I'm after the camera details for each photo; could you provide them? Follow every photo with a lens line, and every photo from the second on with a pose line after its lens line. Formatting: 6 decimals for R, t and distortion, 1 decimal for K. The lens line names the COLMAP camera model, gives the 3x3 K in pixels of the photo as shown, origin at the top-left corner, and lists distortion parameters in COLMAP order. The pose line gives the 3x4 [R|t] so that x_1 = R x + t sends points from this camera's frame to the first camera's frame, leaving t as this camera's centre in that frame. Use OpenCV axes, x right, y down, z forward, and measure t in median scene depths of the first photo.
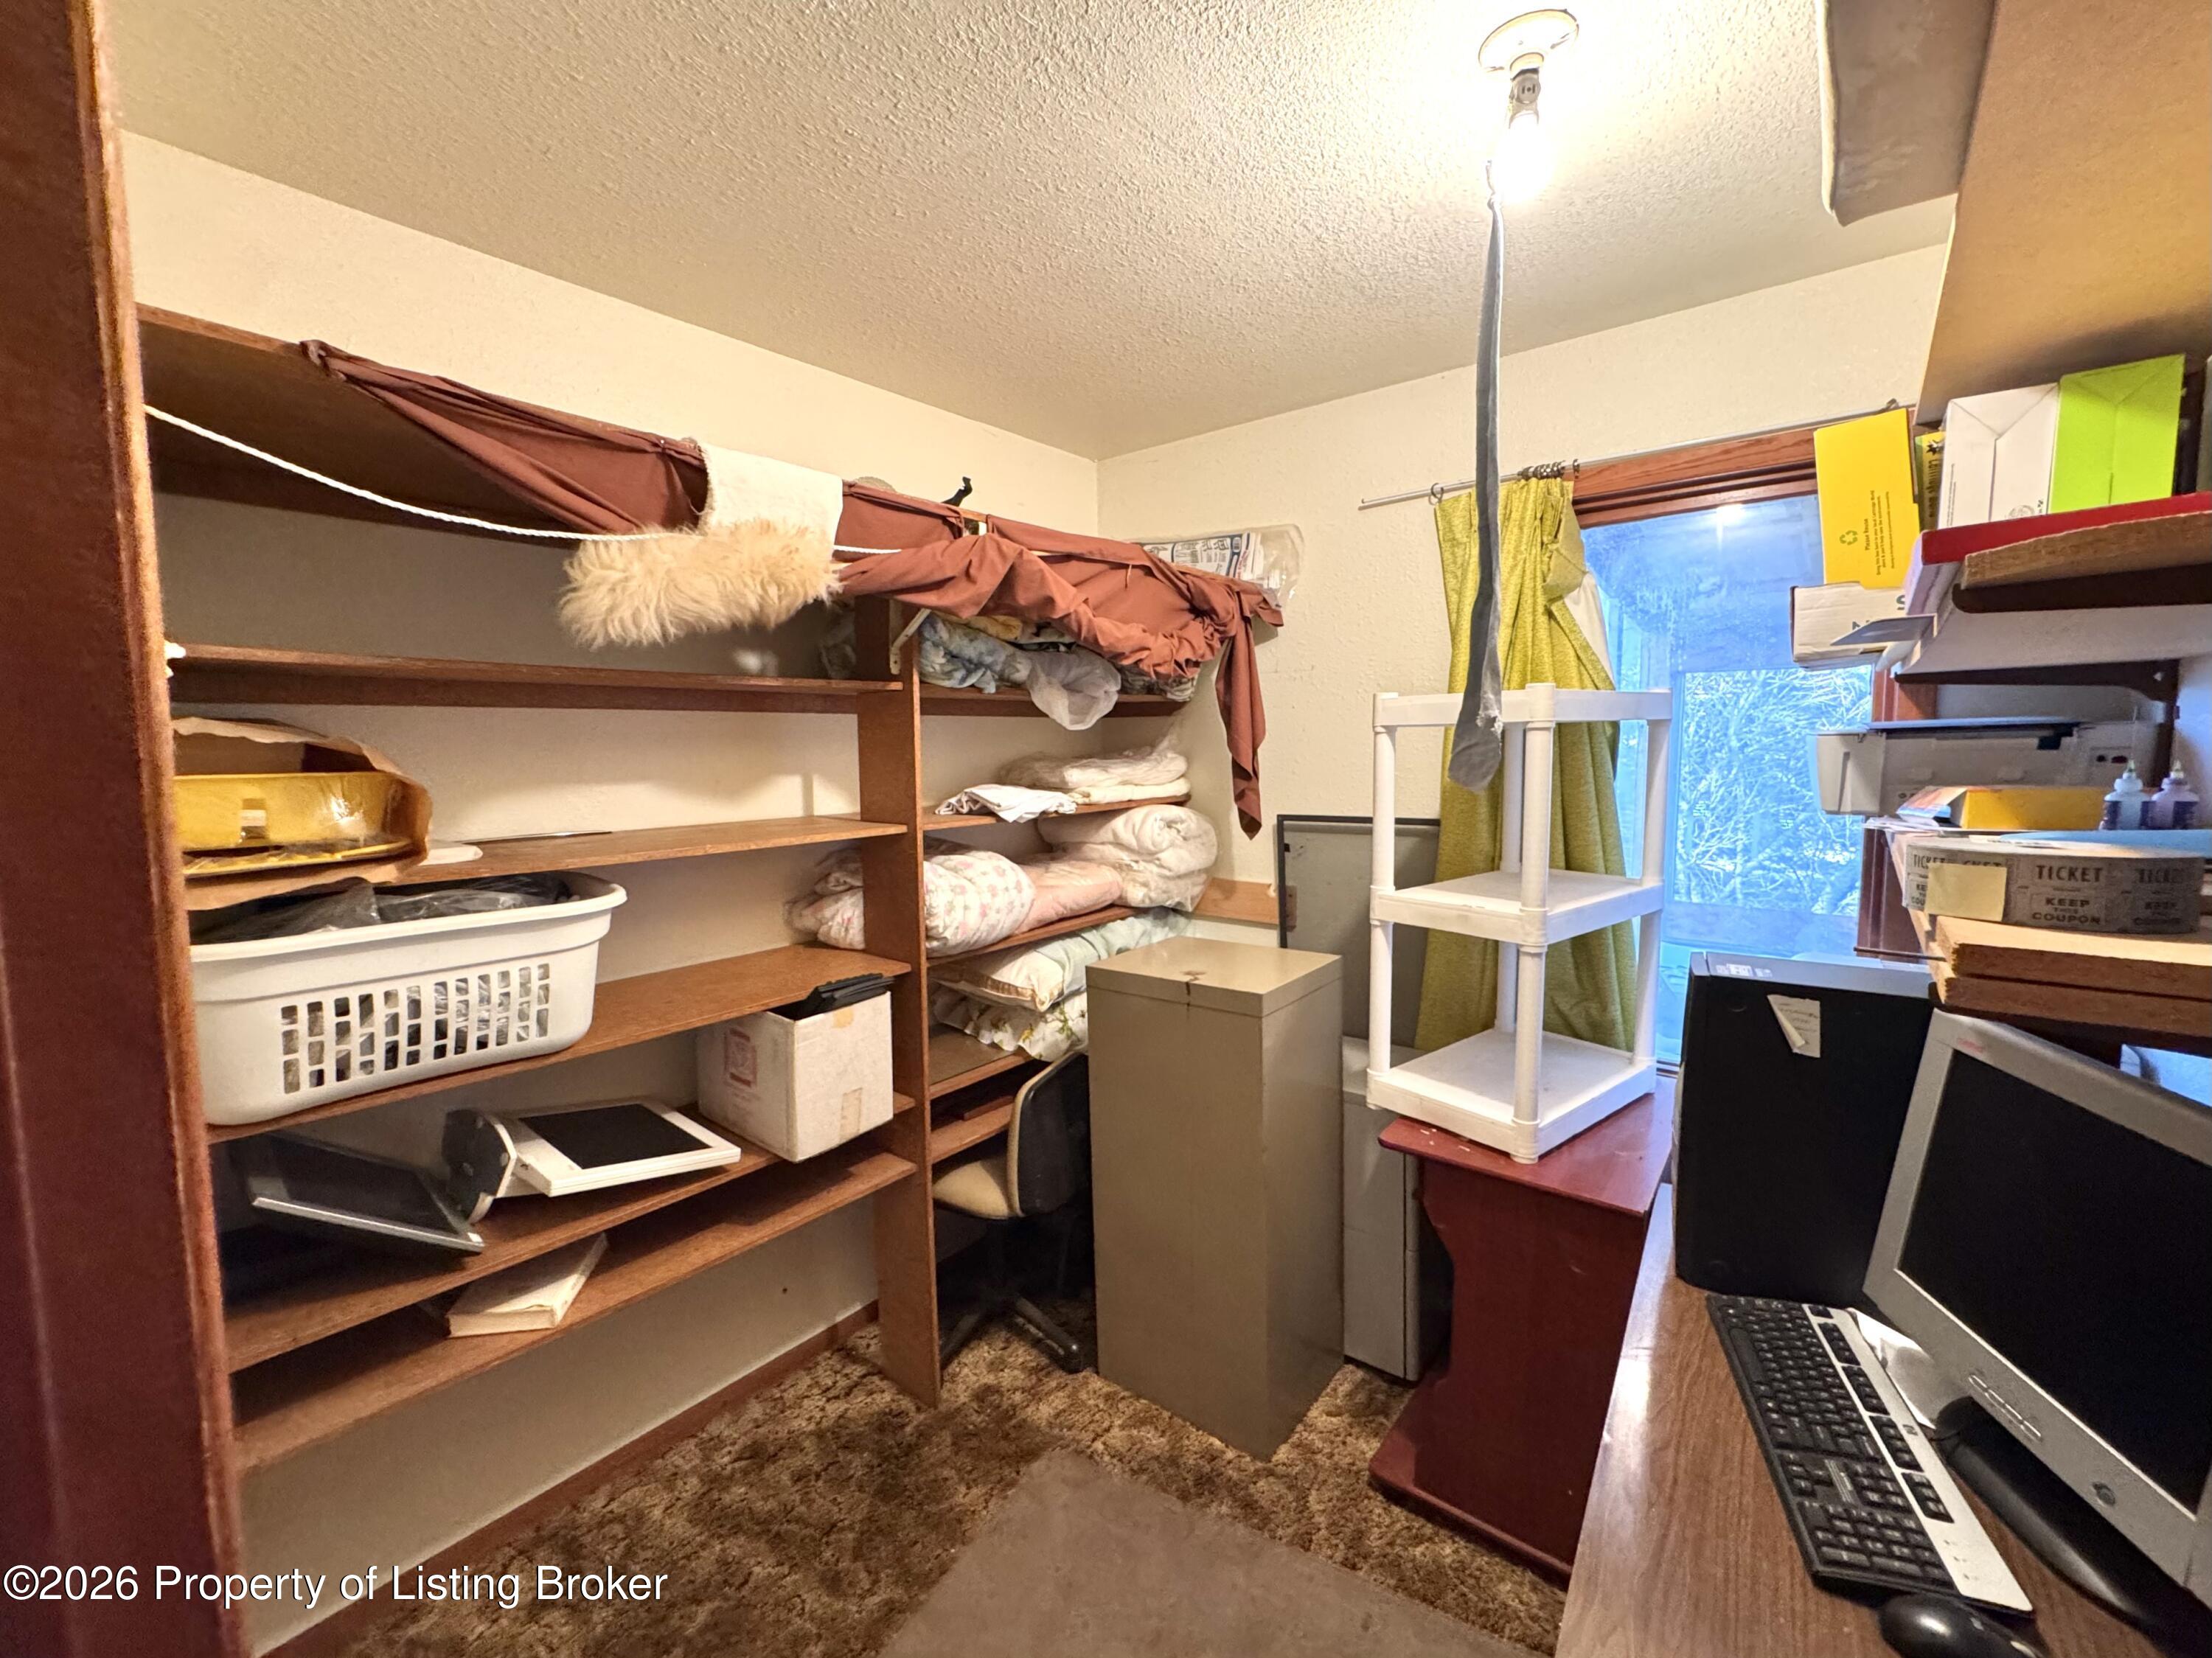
lens RADIAL K [[924.1, 0, 1117.2], [0, 924.1, 826.2], [0, 0, 1]] dist [-0.001547, -0.000053]
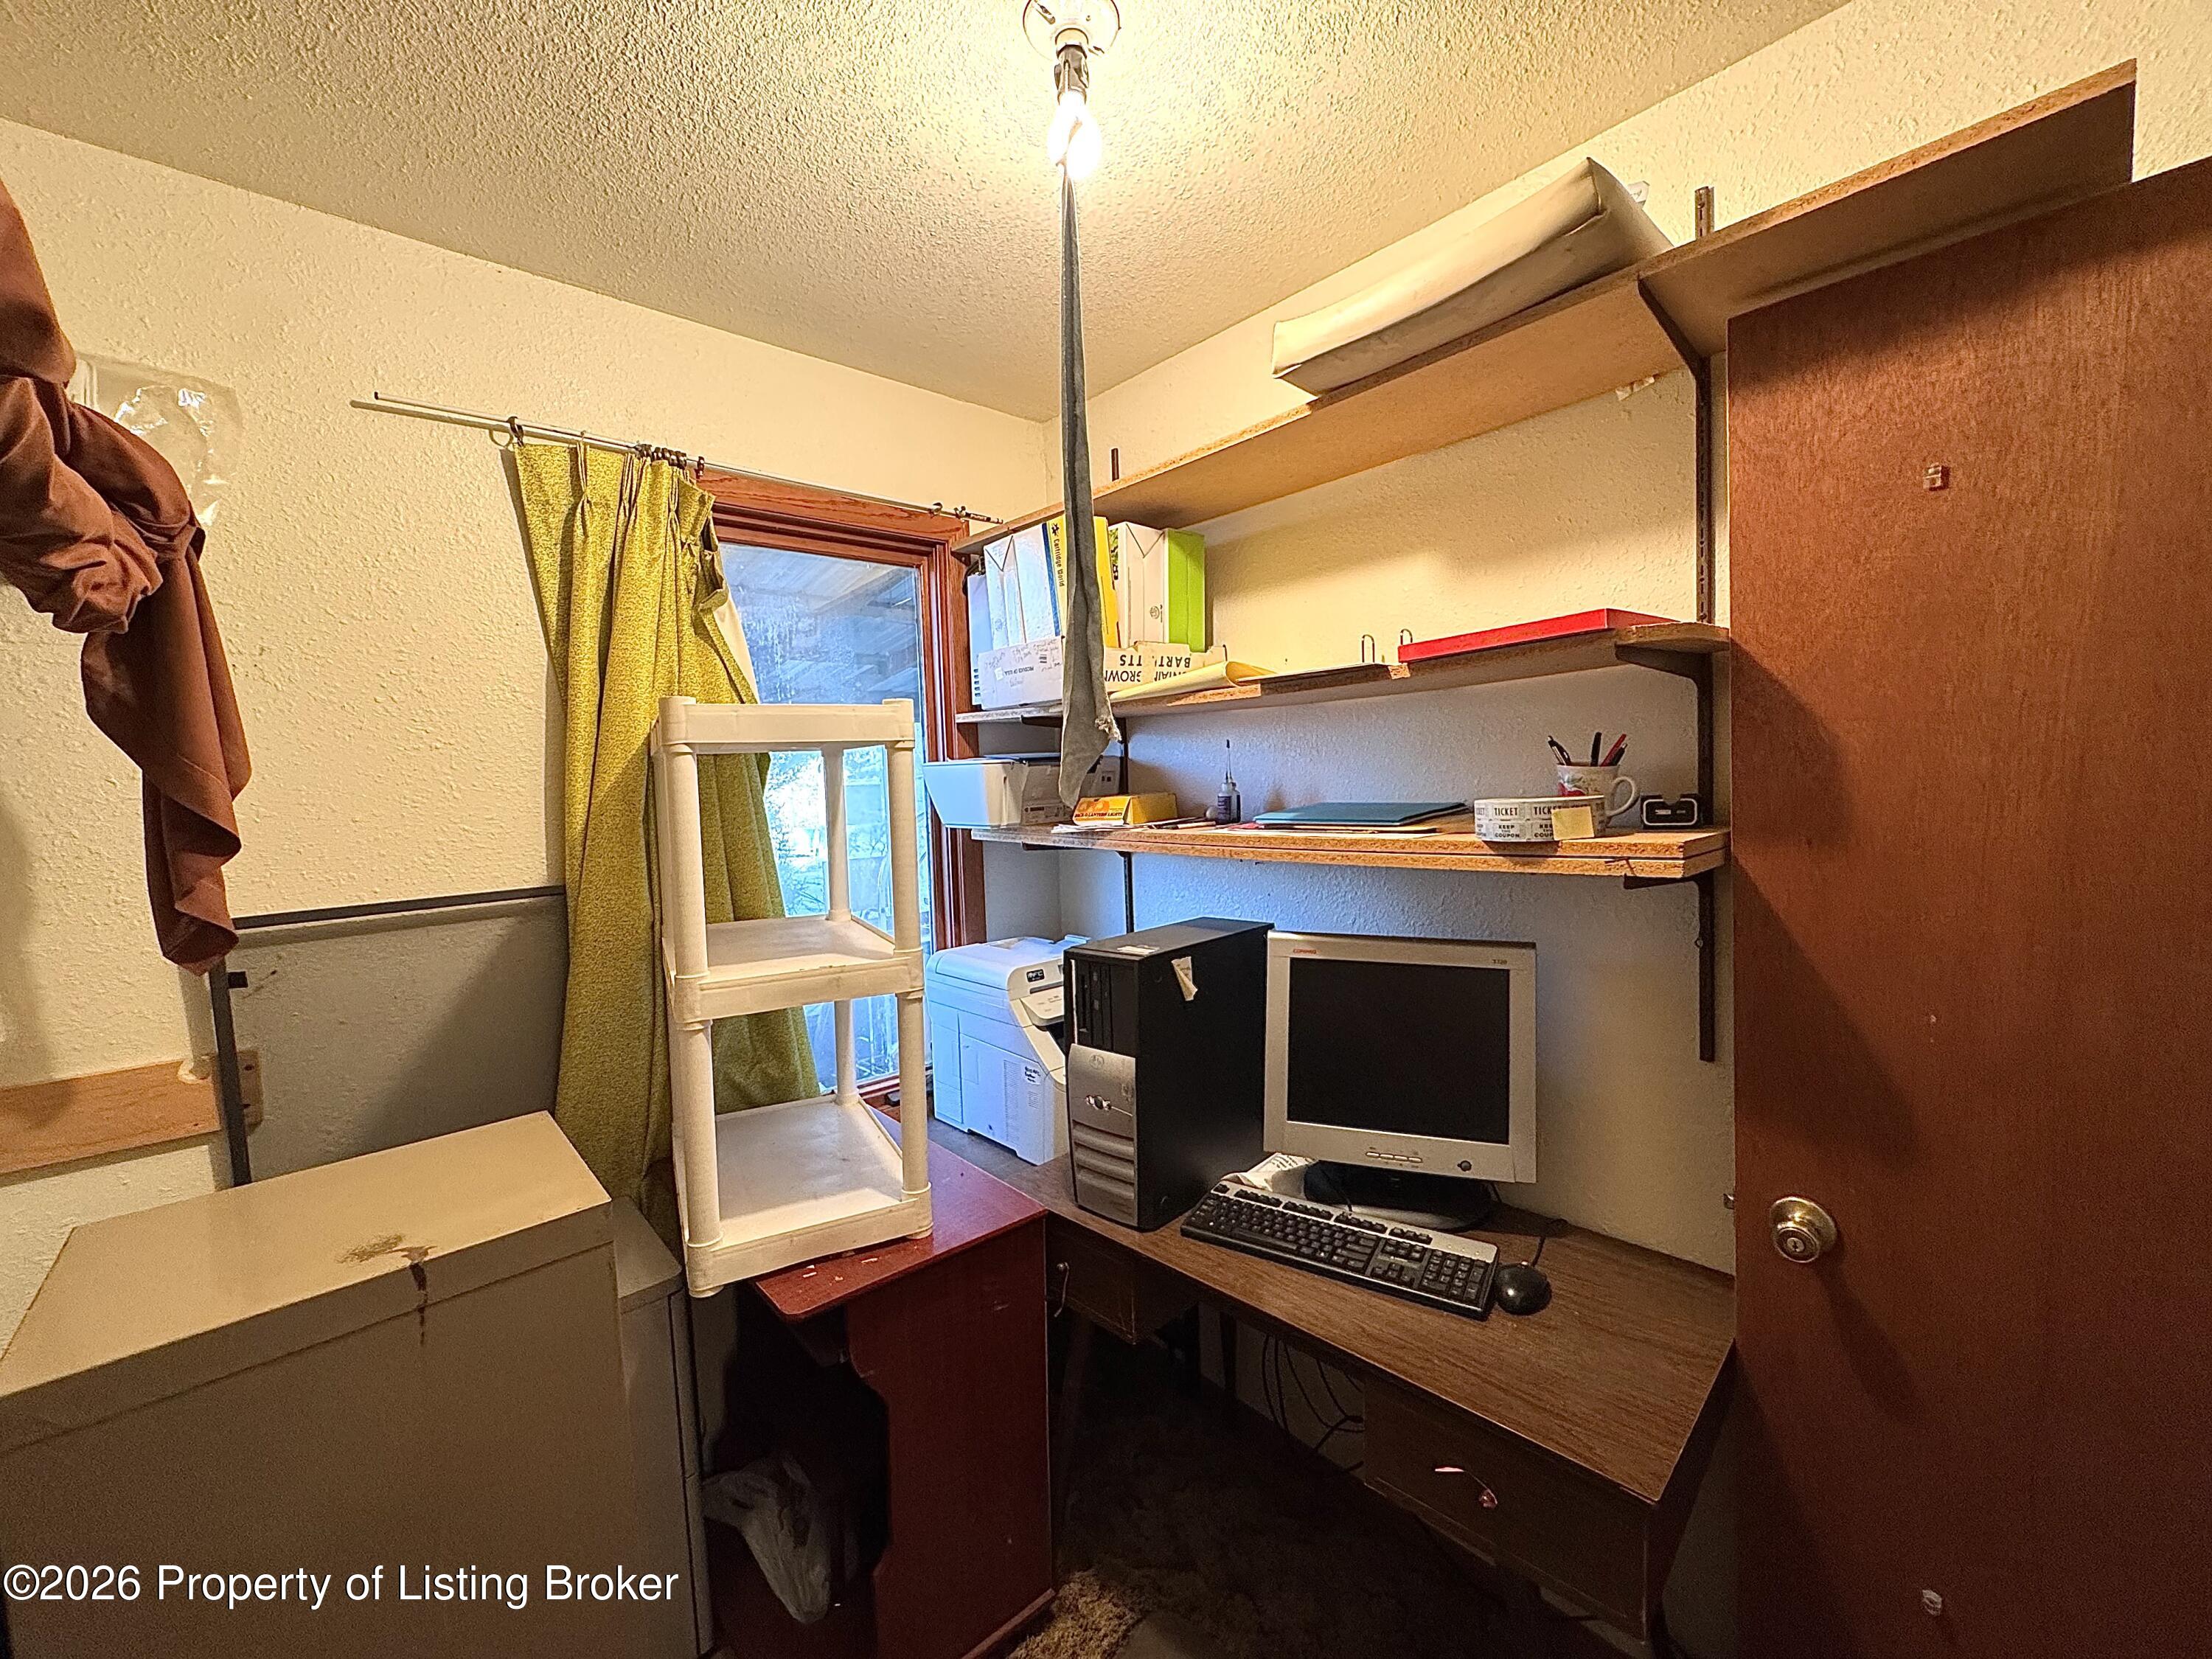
lens RADIAL K [[882.6, 0, 1105.8], [0, 882.6, 827.2], [0, 0, 1]] dist [-0.004622, 0.000739]
pose [[0.181002, -0.049874, 0.982217, -0.292209], [0.119834, 0.992390, 0.028308, -0.024963], [-0.976155, 0.112579, 0.185602, 0.535733]]
